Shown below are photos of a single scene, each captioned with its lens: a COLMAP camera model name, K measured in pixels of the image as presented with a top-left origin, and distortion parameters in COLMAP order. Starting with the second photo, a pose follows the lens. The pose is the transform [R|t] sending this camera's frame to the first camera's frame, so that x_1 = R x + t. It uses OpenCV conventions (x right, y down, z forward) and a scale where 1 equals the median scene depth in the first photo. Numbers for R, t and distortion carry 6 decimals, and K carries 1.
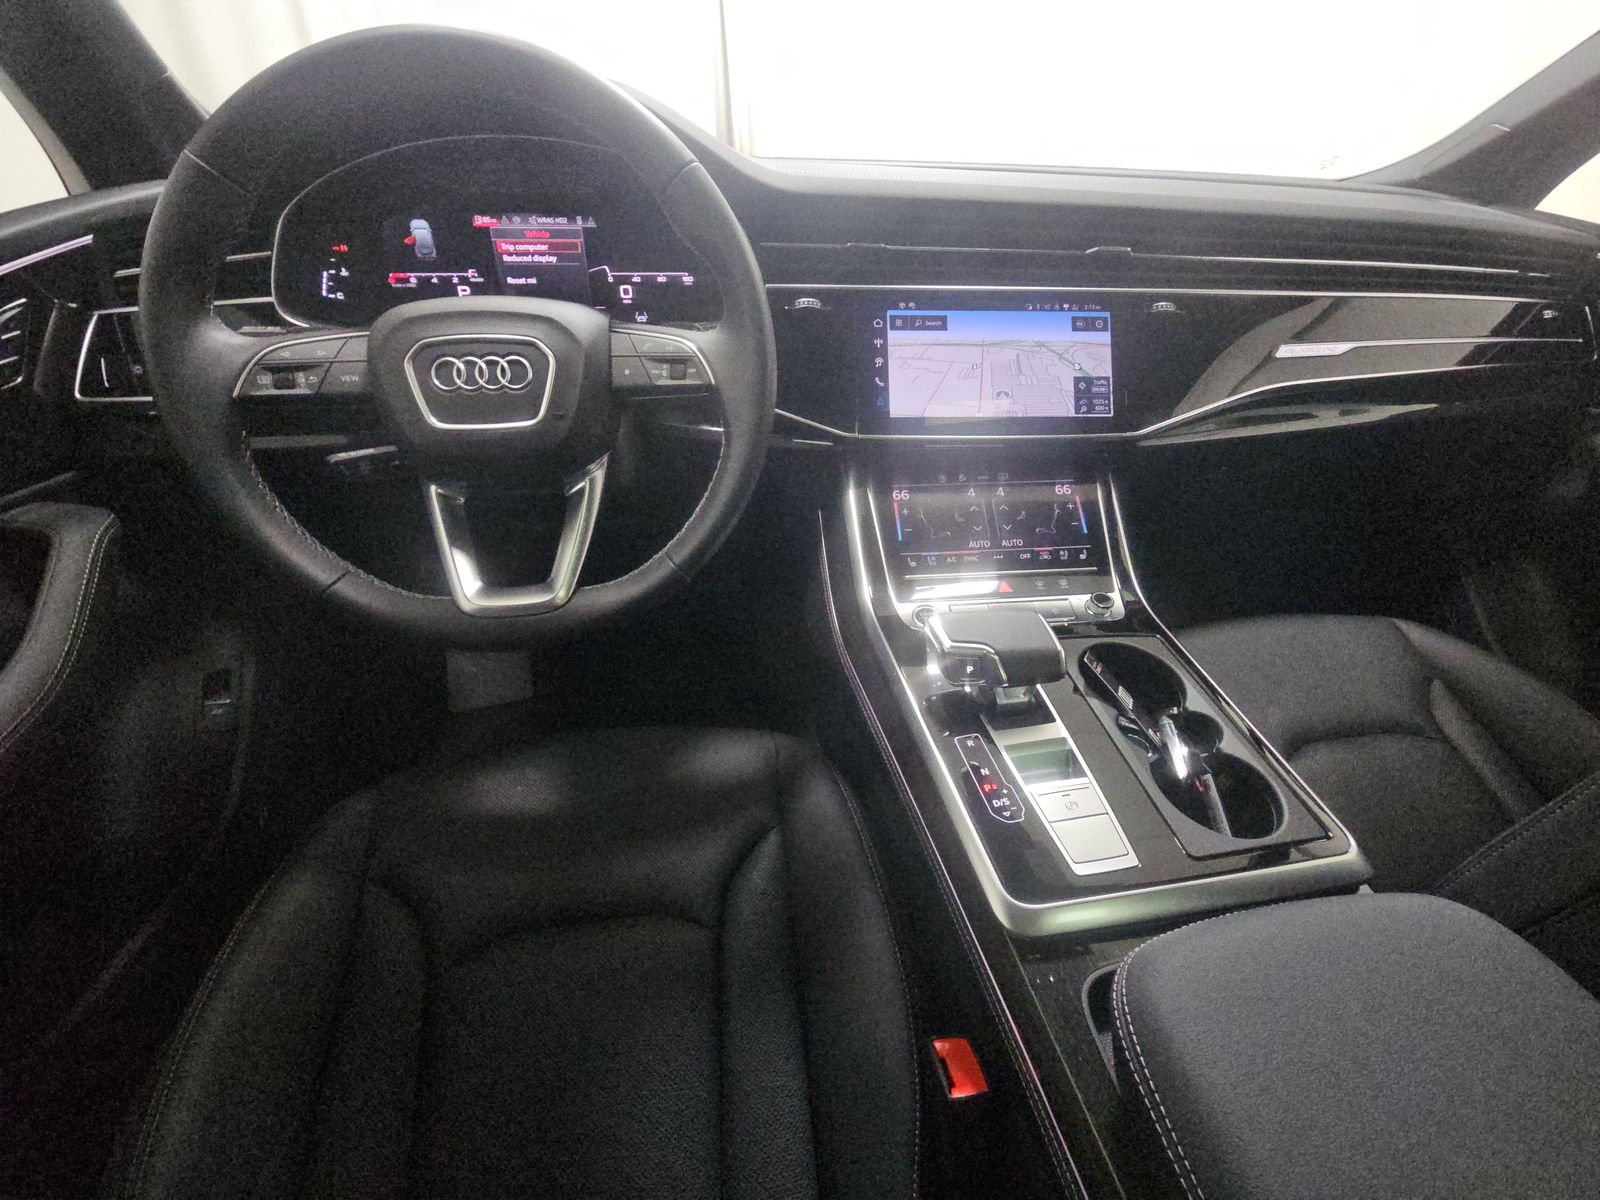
lens RADIAL K [[646.9, 0, 800.0], [0, 646.9, 600.0], [0, 0, 1]] dist [-0.000828, -0.000525]
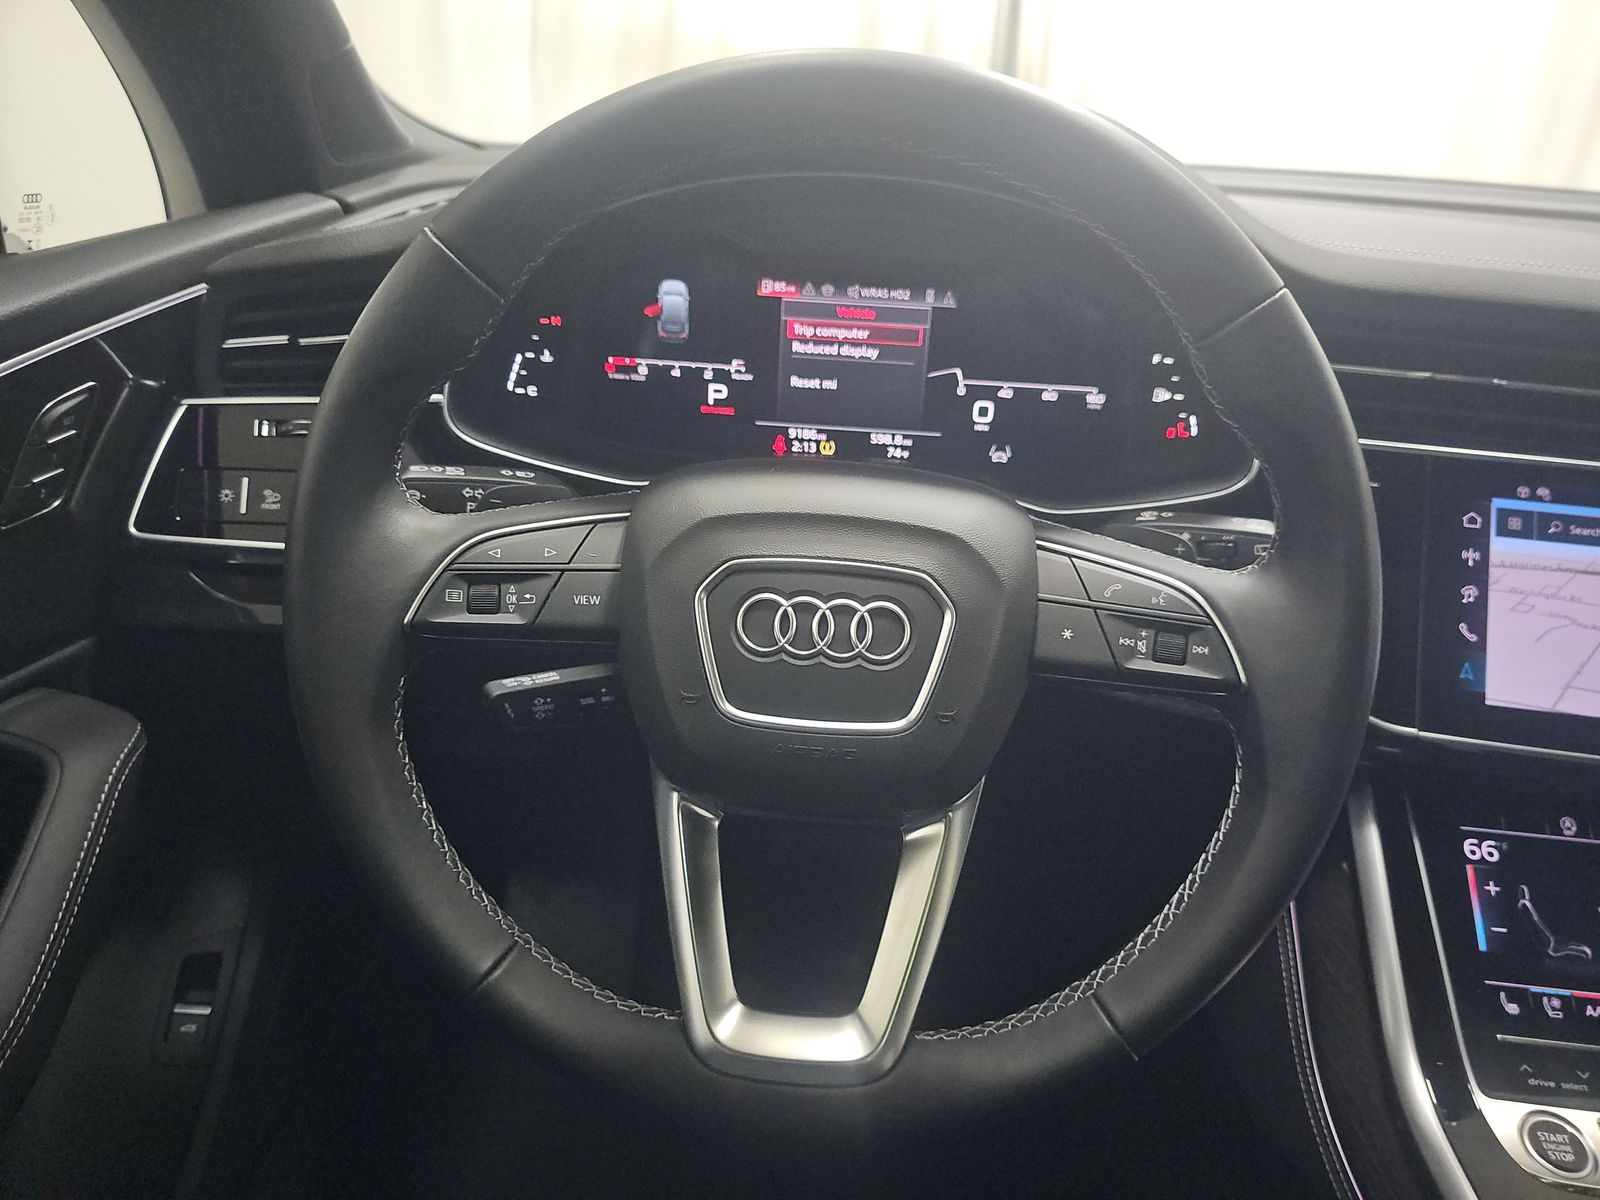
lens RADIAL K [[1058.3, 0, 800.0], [0, 1058.3, 600.0], [0, 0, 1]] dist [0.034544, -0.054654]
pose [[0.975113, 0.125936, -0.182470, -0.248761], [-0.150283, 0.980534, -0.126368, -0.182353], [0.163004, 0.150645, 0.975057, 0.093716]]
